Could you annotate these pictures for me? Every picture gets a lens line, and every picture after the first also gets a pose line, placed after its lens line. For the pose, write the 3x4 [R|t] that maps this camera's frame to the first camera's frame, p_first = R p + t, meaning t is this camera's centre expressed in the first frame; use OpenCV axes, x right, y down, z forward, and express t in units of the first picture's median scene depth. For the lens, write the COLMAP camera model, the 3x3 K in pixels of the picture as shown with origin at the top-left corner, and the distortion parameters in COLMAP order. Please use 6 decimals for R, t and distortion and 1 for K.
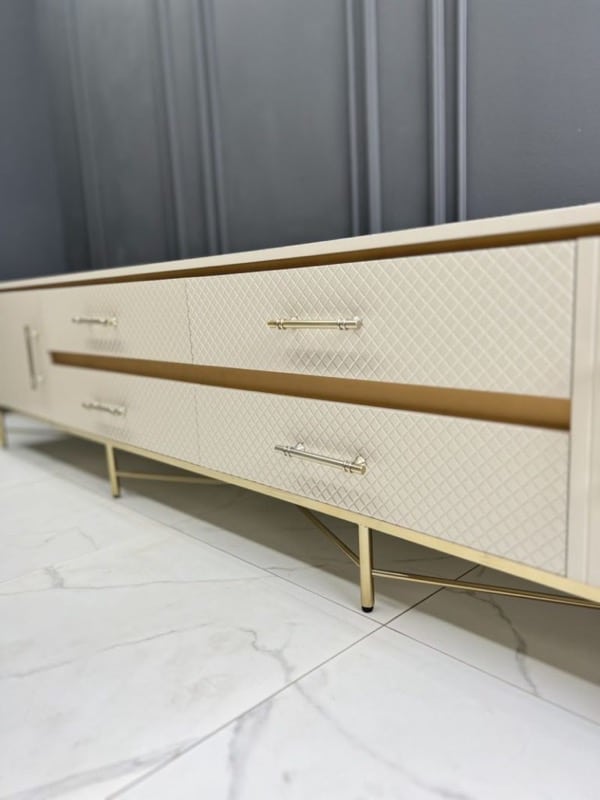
lens RADIAL K [[602.0, 0, 301.6], [0, 602.0, 399.6], [0, 0, 1]] dist [0.065481, -0.090392]
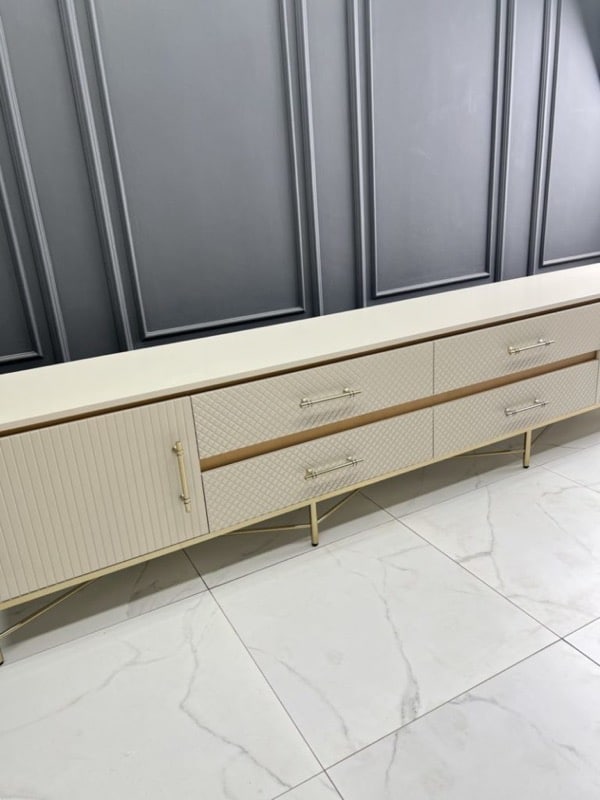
lens RADIAL K [[605.6, 0, 300.0], [0, 605.6, 400.0], [0, 0, 1]] dist [0.010318, -0.003823]
pose [[0.268328, -0.307967, 0.912774, -2.079597], [0.222988, 0.941644, 0.252156, -0.632299], [-0.937164, 0.135878, 0.321343, 1.040378]]
